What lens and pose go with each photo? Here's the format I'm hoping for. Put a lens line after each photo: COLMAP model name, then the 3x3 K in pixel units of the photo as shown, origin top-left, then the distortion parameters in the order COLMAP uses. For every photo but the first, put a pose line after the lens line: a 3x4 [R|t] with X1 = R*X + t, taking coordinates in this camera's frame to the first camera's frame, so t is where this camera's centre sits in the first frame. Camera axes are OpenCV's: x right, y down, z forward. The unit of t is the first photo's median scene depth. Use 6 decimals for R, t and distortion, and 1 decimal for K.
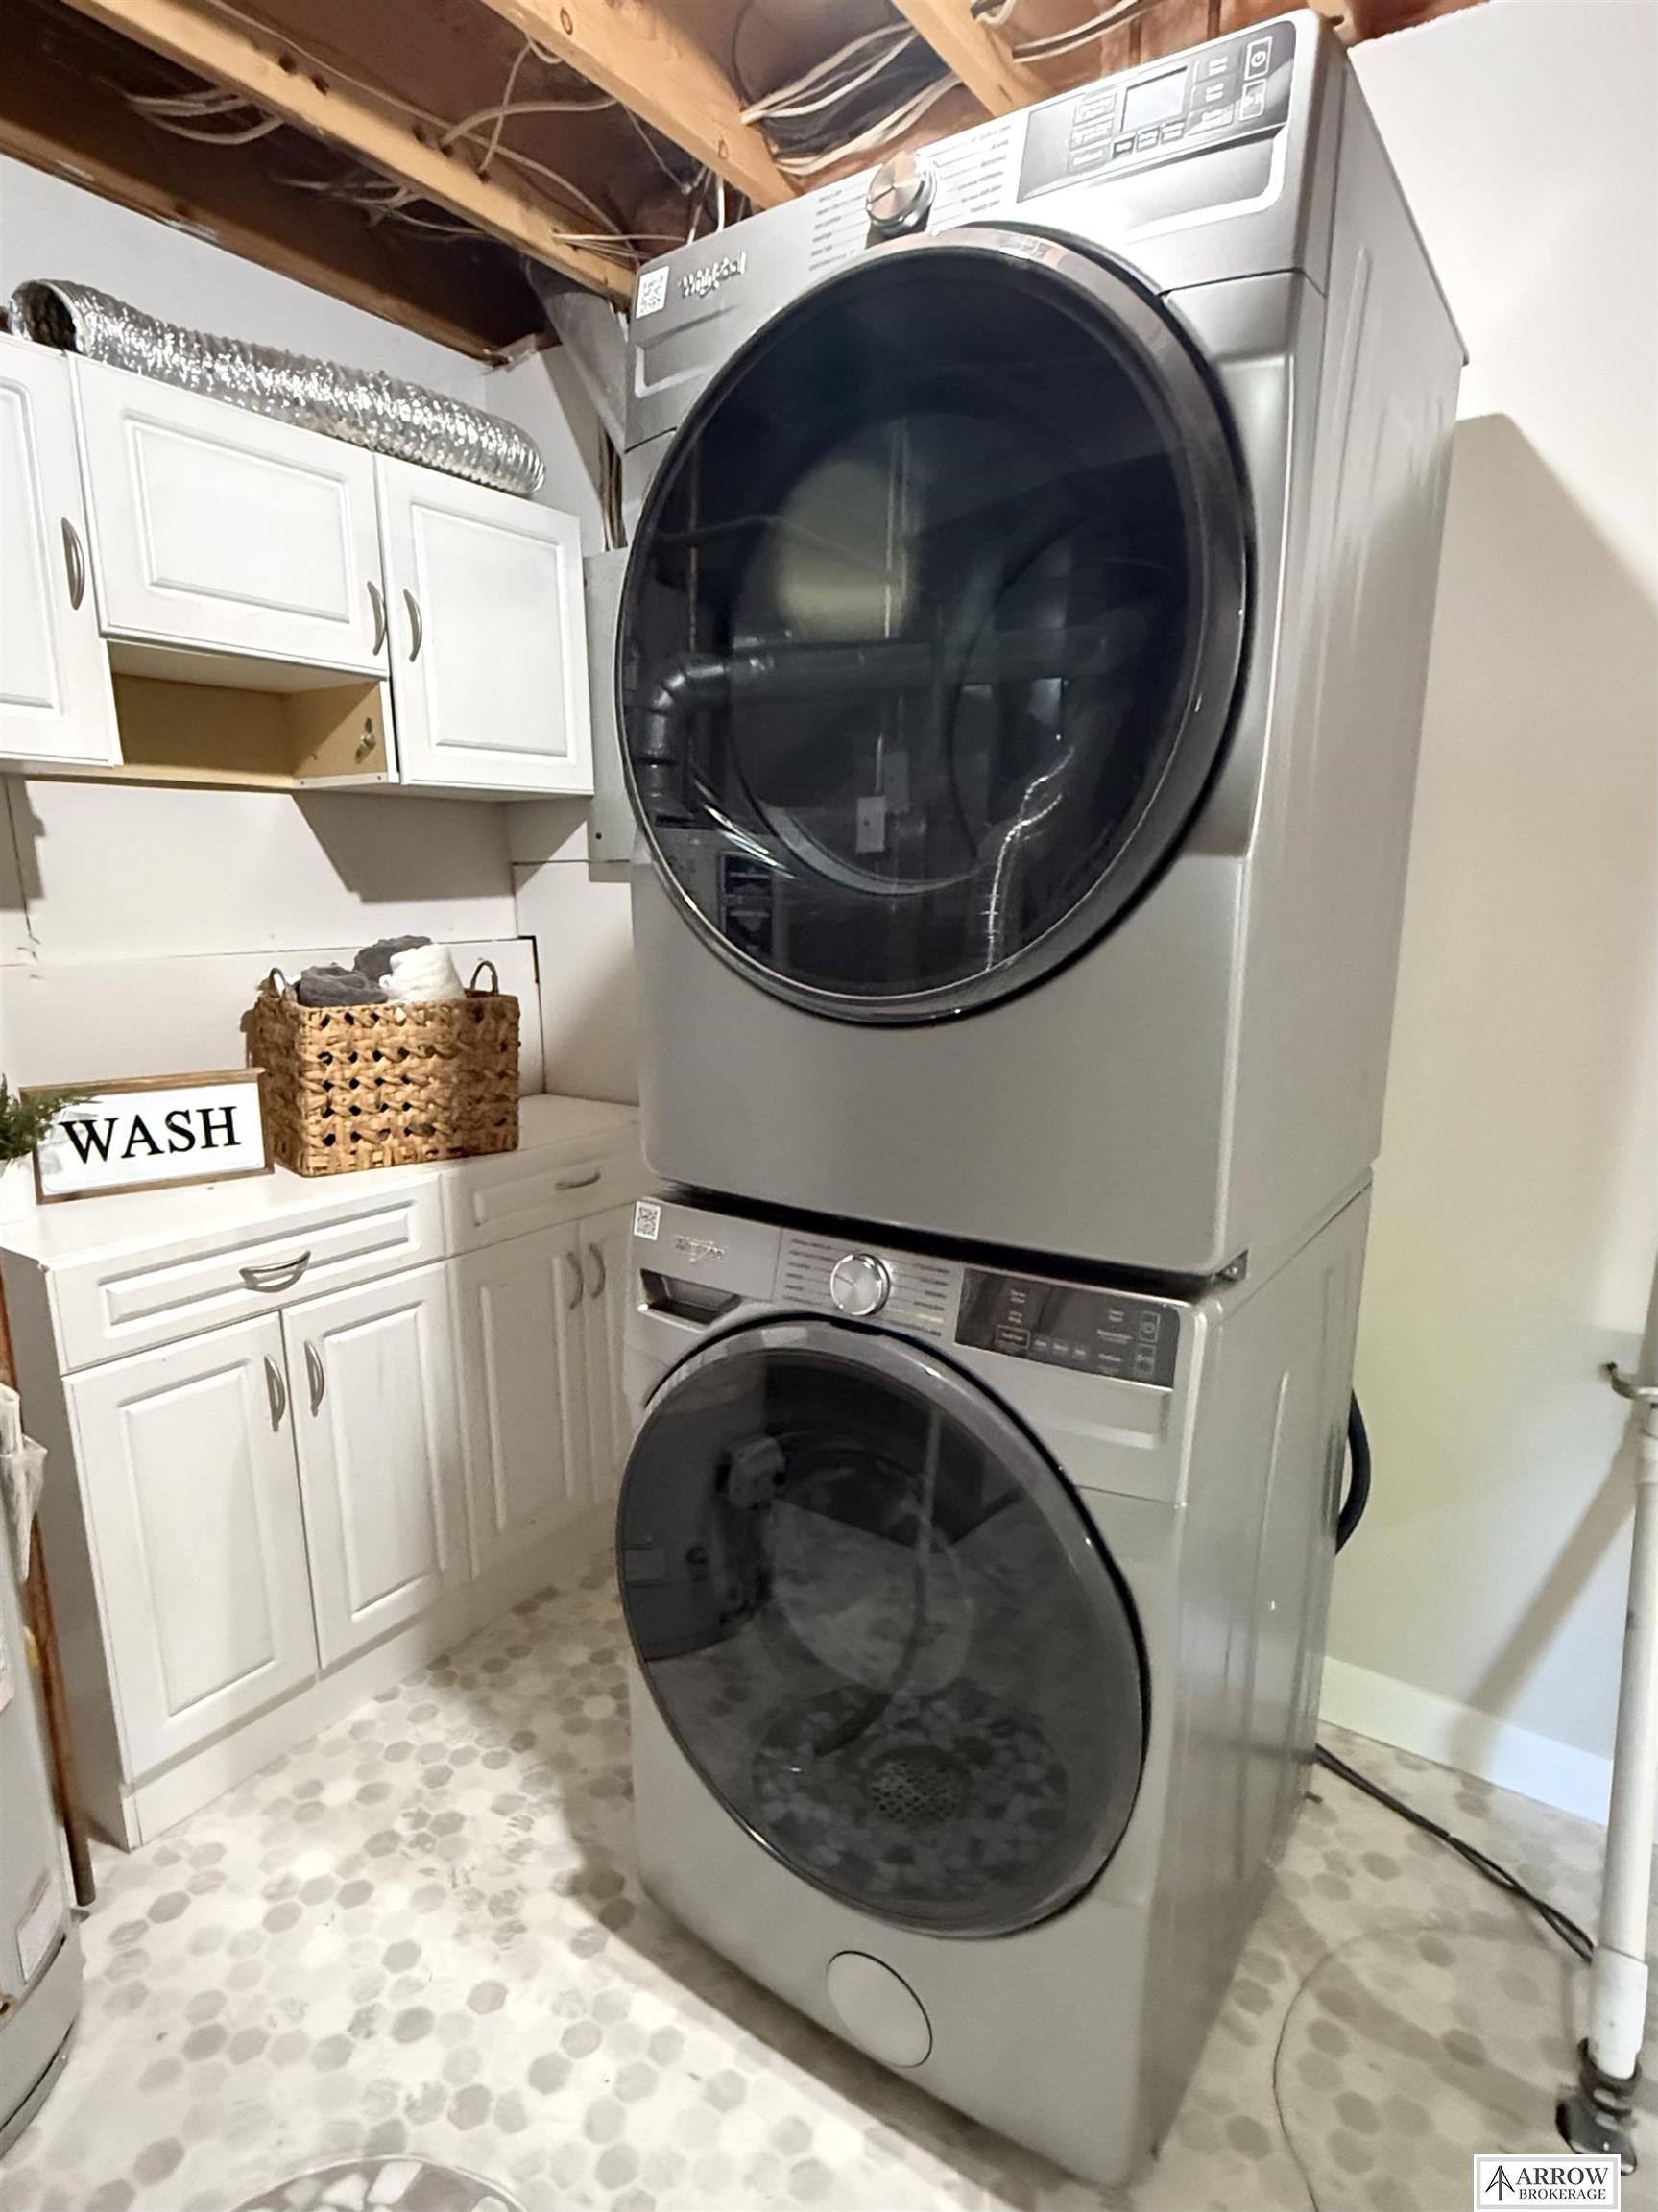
lens RADIAL K [[1195.2, 0, 854.7], [0, 1195.2, 1170.4], [0, 0, 1]] dist [-0.003947, 0.002038]
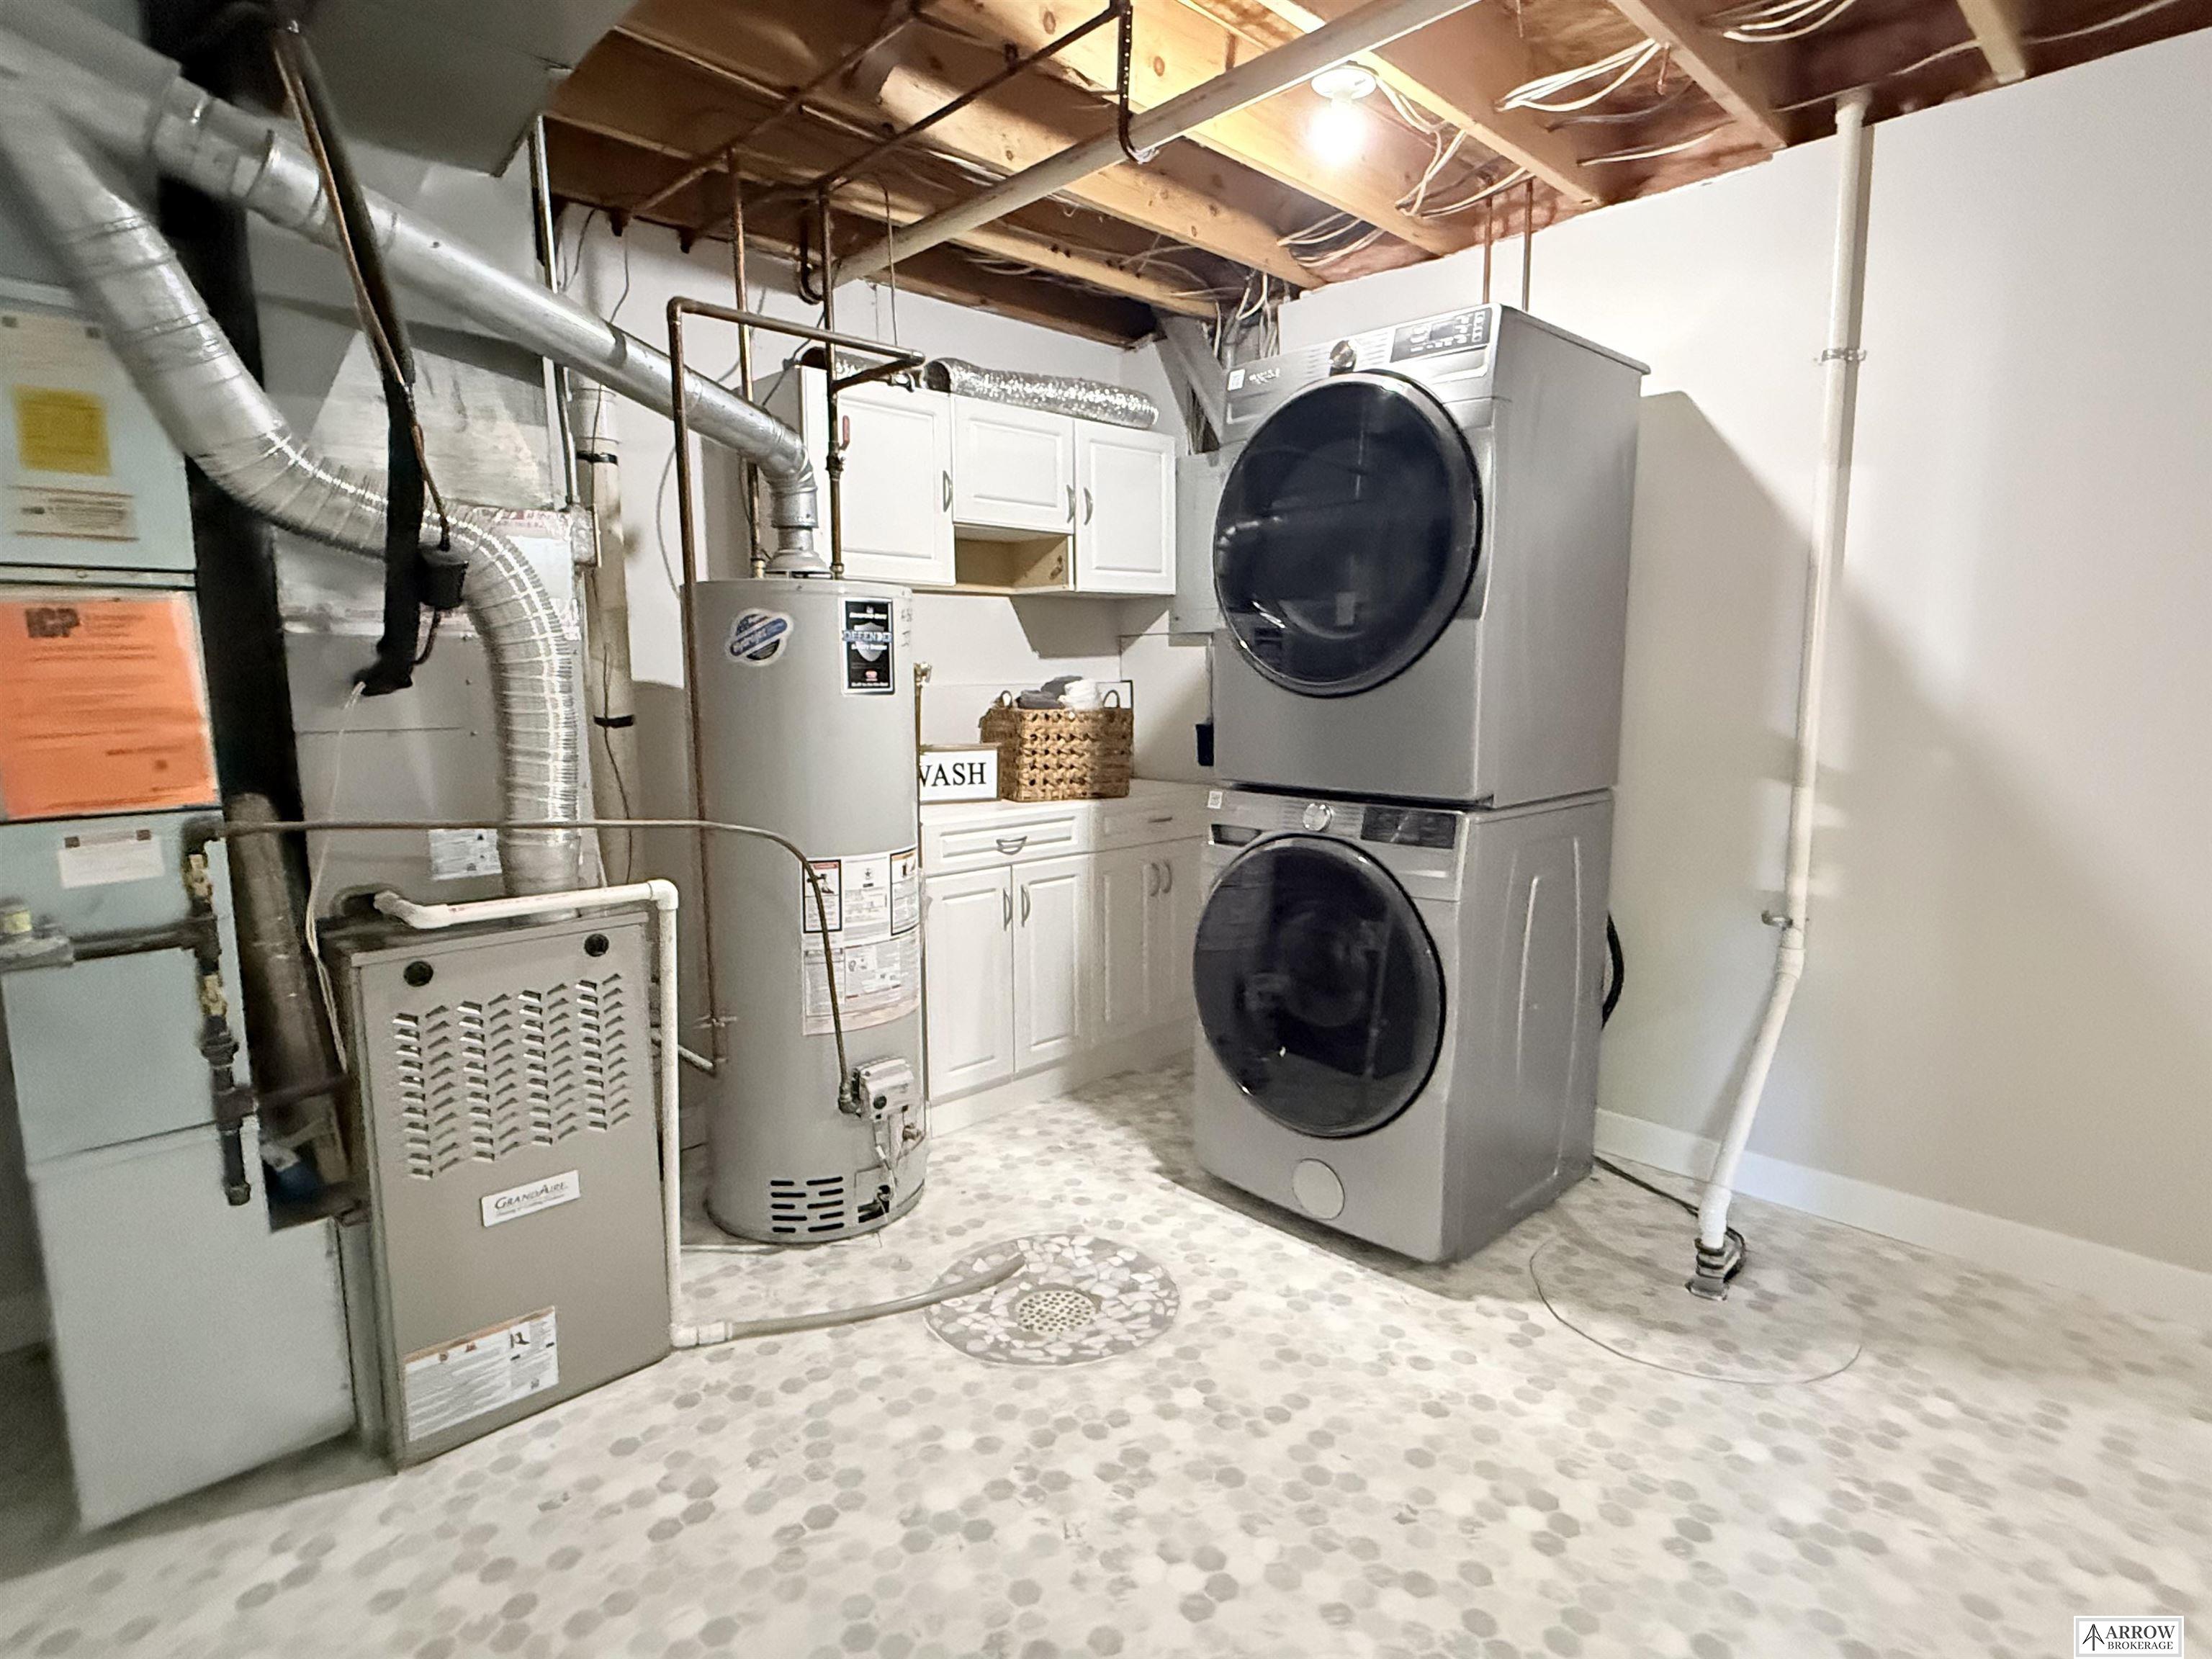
lens RADIAL K [[1195.2, 0, 1116.5], [0, 1195.2, 829.8], [0, 0, 1]] dist [-0.003947, 0.002038]
pose [[0.979394, 0.023652, -0.200570, 0.054293], [-0.044179, 0.994156, -0.098497, 0.230099], [0.197068, 0.105328, 0.974715, -0.775537]]
